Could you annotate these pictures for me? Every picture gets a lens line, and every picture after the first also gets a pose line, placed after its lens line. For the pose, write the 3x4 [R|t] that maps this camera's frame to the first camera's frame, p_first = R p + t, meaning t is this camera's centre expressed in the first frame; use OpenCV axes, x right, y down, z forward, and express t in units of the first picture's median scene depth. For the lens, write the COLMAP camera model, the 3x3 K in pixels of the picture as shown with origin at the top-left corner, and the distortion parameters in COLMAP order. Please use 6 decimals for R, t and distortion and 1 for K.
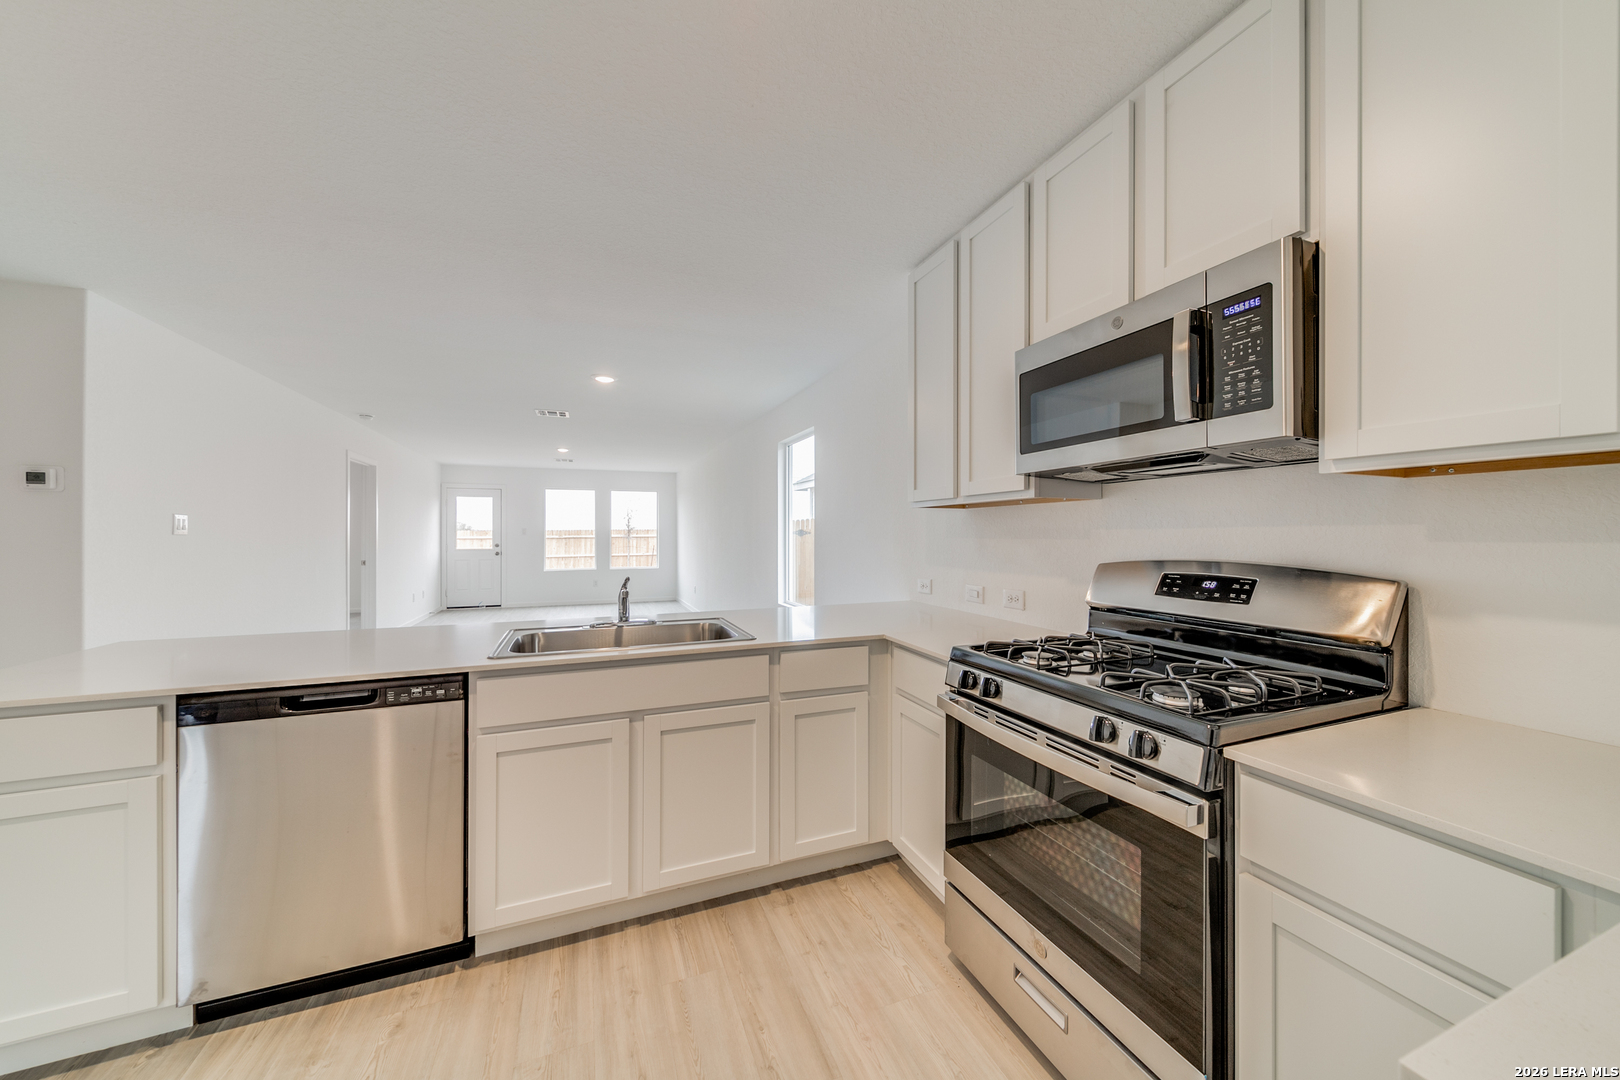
lens RADIAL K [[565.2, 0, 808.7], [0, 565.2, 535.6], [0, 0, 1]] dist [-0.000529, -0.000100]
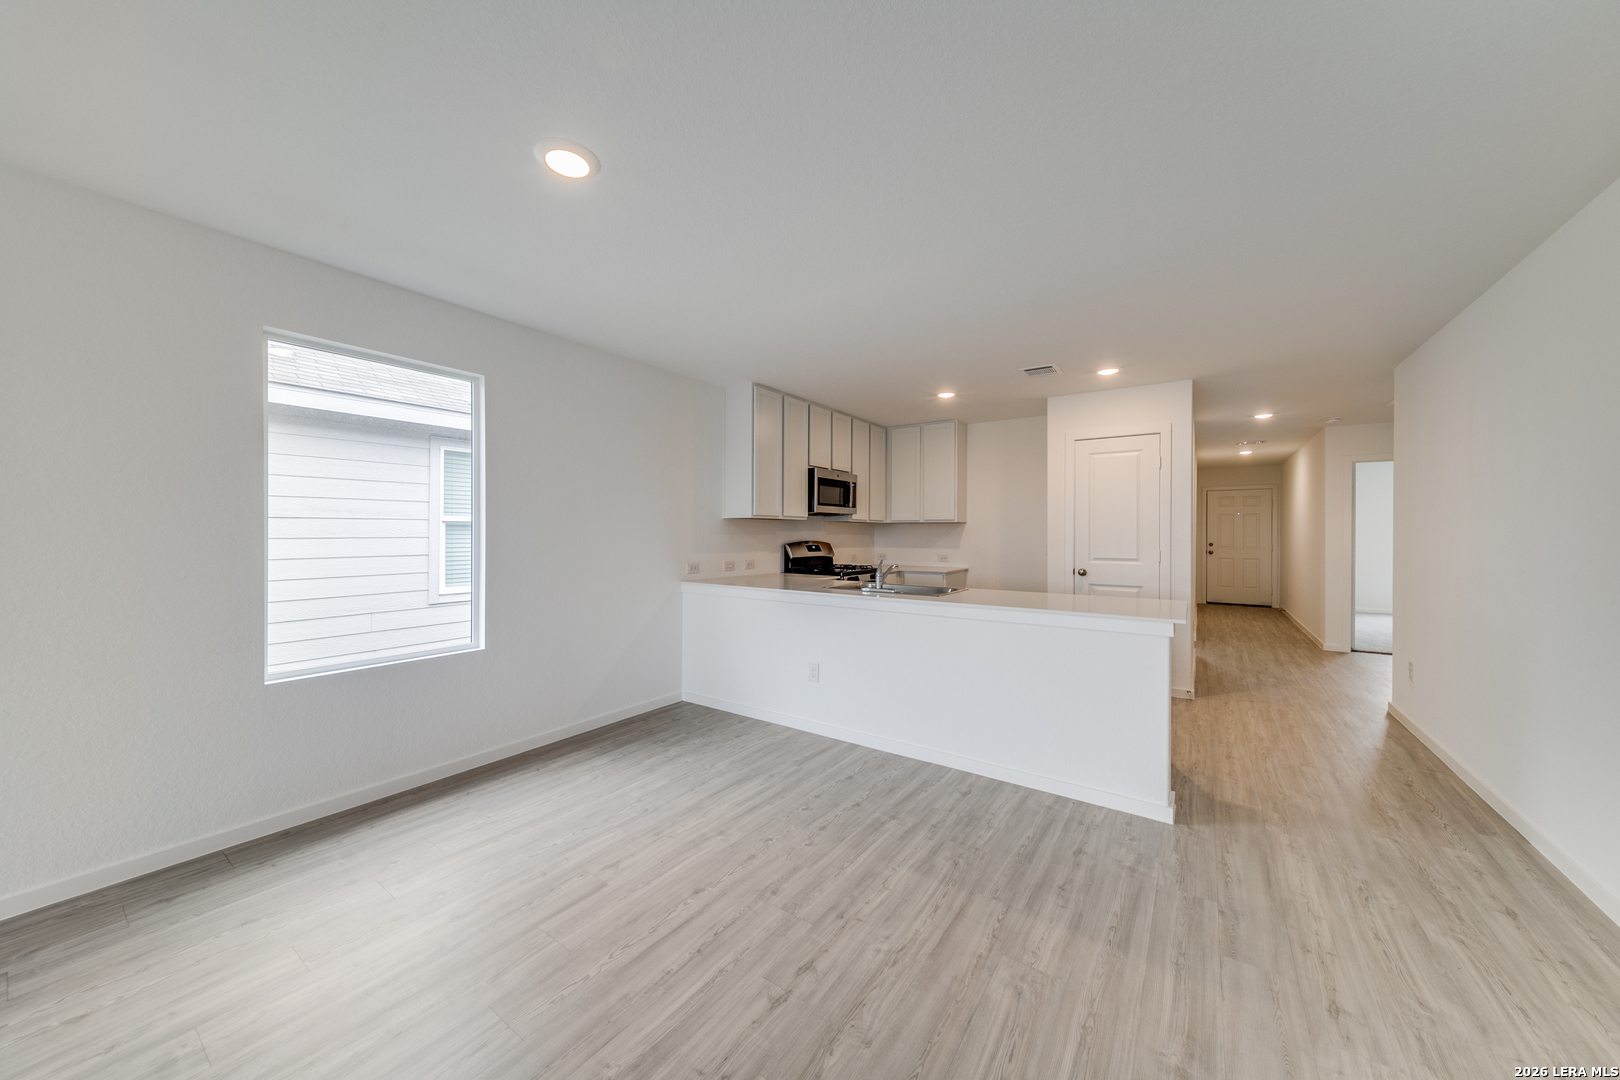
lens RADIAL K [[565.2, 0, 811.1], [0, 565.2, 537.3], [0, 0, 1]] dist [-0.000529, -0.000100]
pose [[-0.545025, -0.000626, 0.838420, -2.150055], [-0.003428, 0.999993, -0.001482, 0.026144], [-0.838413, -0.003681, -0.545023, 2.789051]]
